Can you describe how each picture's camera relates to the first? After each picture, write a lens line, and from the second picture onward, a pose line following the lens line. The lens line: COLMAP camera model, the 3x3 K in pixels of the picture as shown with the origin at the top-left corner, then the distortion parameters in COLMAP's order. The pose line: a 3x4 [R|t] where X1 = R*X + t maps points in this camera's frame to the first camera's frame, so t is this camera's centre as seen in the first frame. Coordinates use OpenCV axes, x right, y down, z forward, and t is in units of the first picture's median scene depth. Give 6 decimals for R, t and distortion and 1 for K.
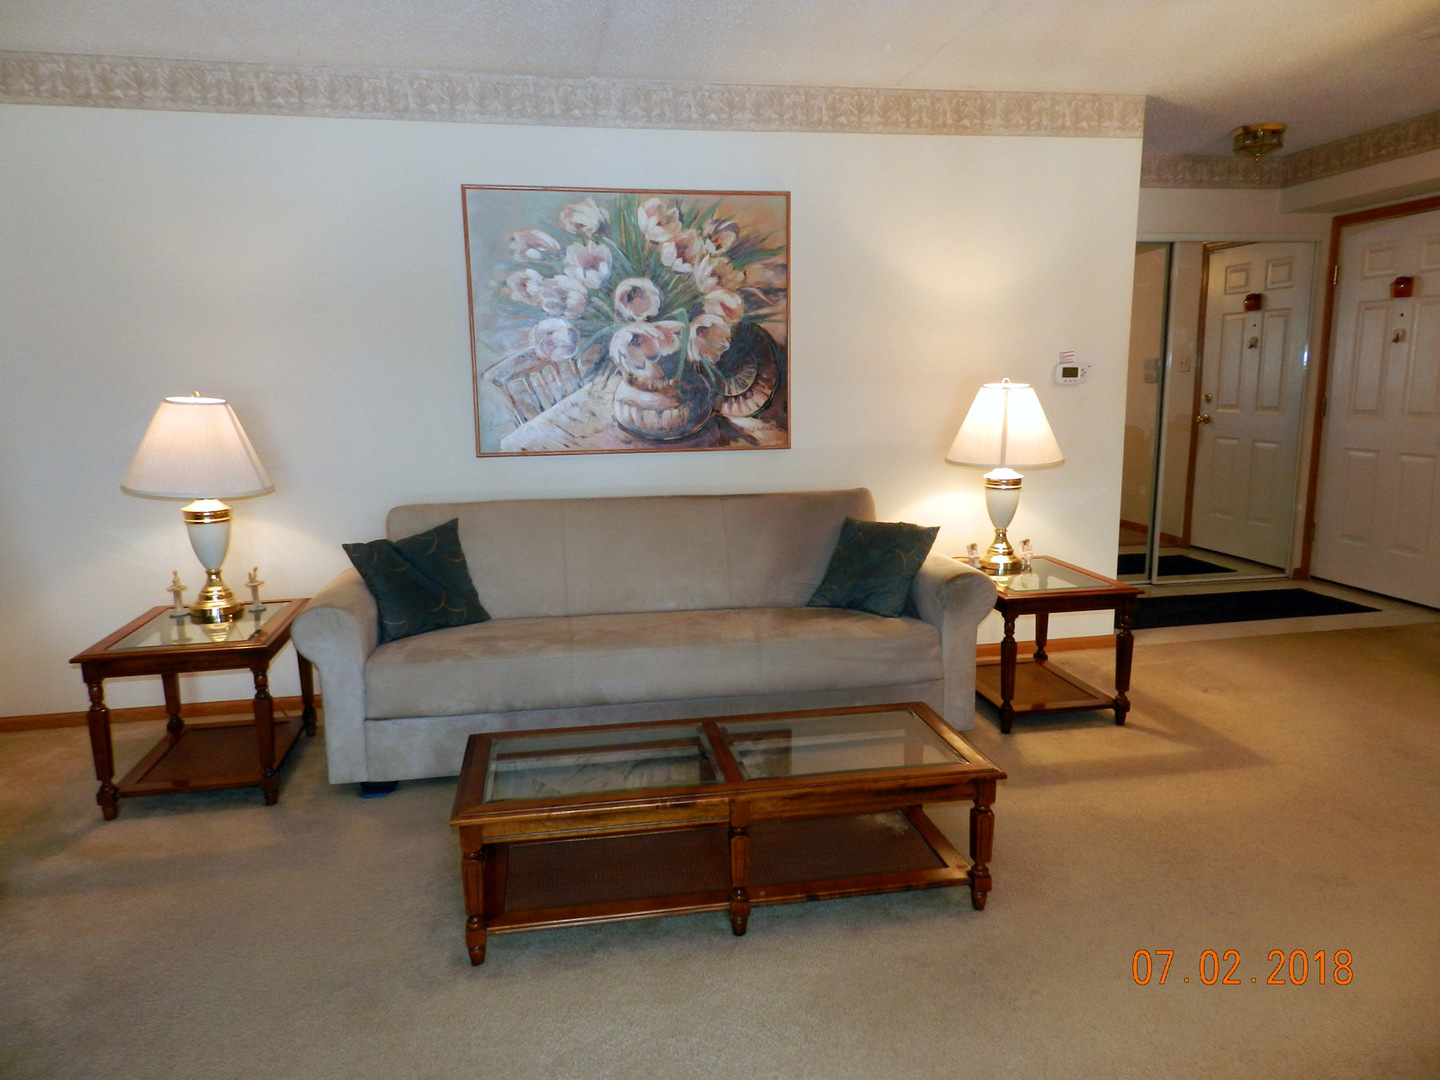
lens RADIAL K [[975.0, 0, 720.0], [0, 975.0, 540.0], [0, 0, 1]] dist [0.019890, -0.001645]
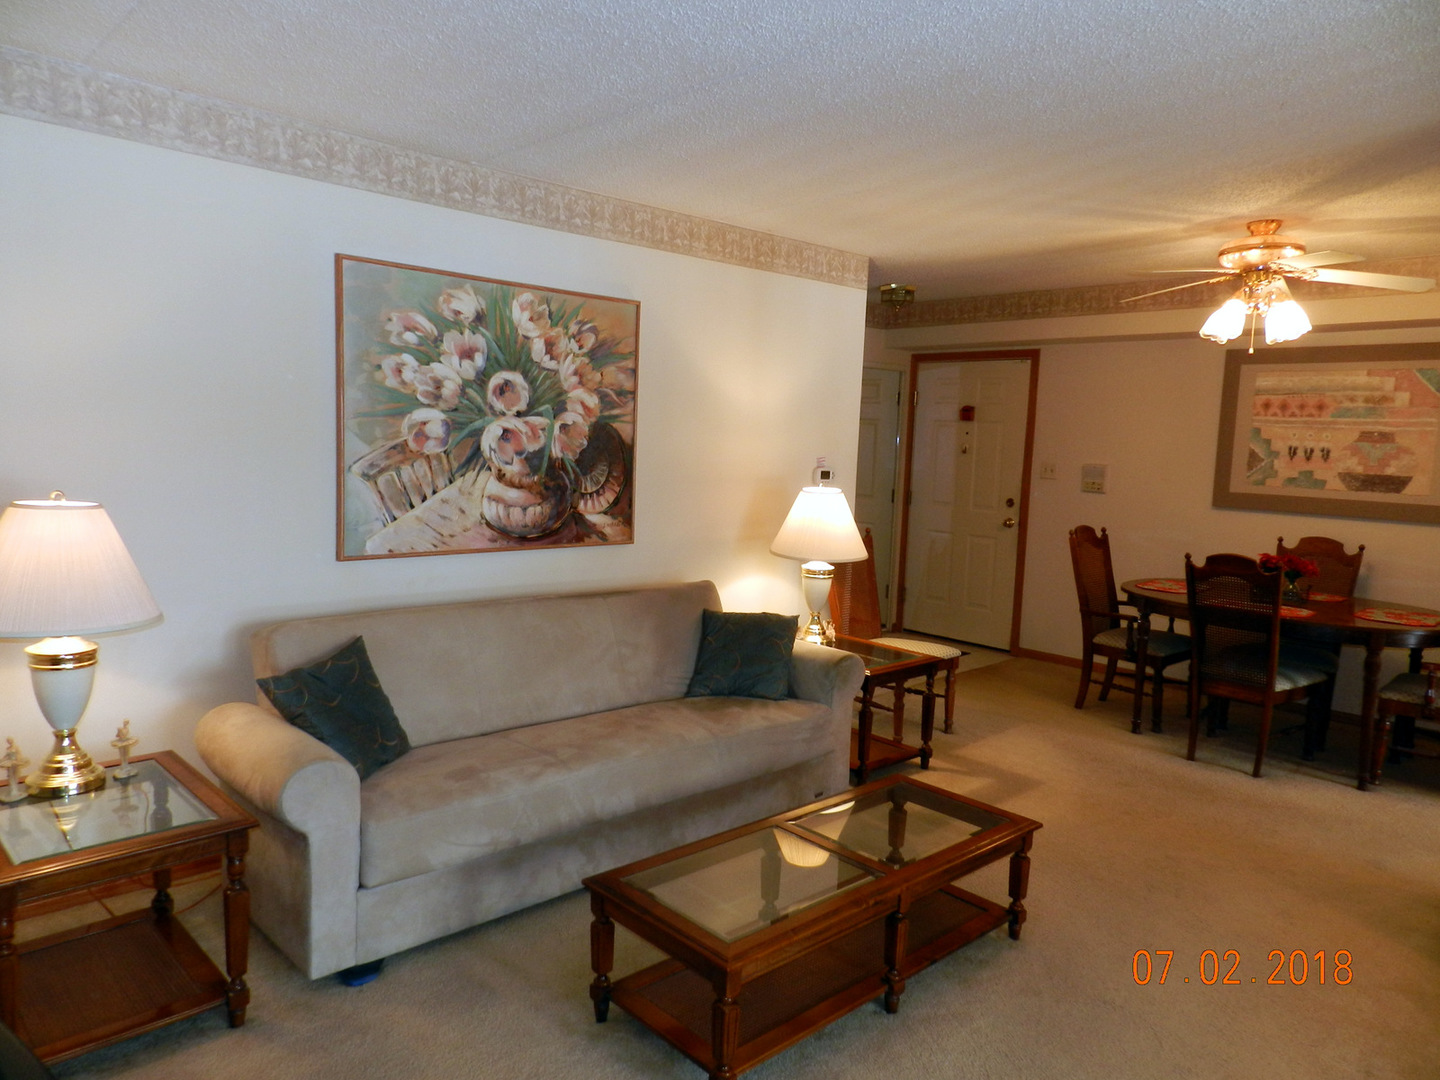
lens RADIAL K [[977.8, 0, 721.2], [0, 977.8, 536.5], [0, 0, 1]] dist [0.019098, -0.000777]
pose [[0.838589, -0.010188, 0.544669, -0.433965], [0.041854, 0.998075, -0.045771, -0.052406], [-0.543154, 0.061180, 0.837401, 0.086041]]
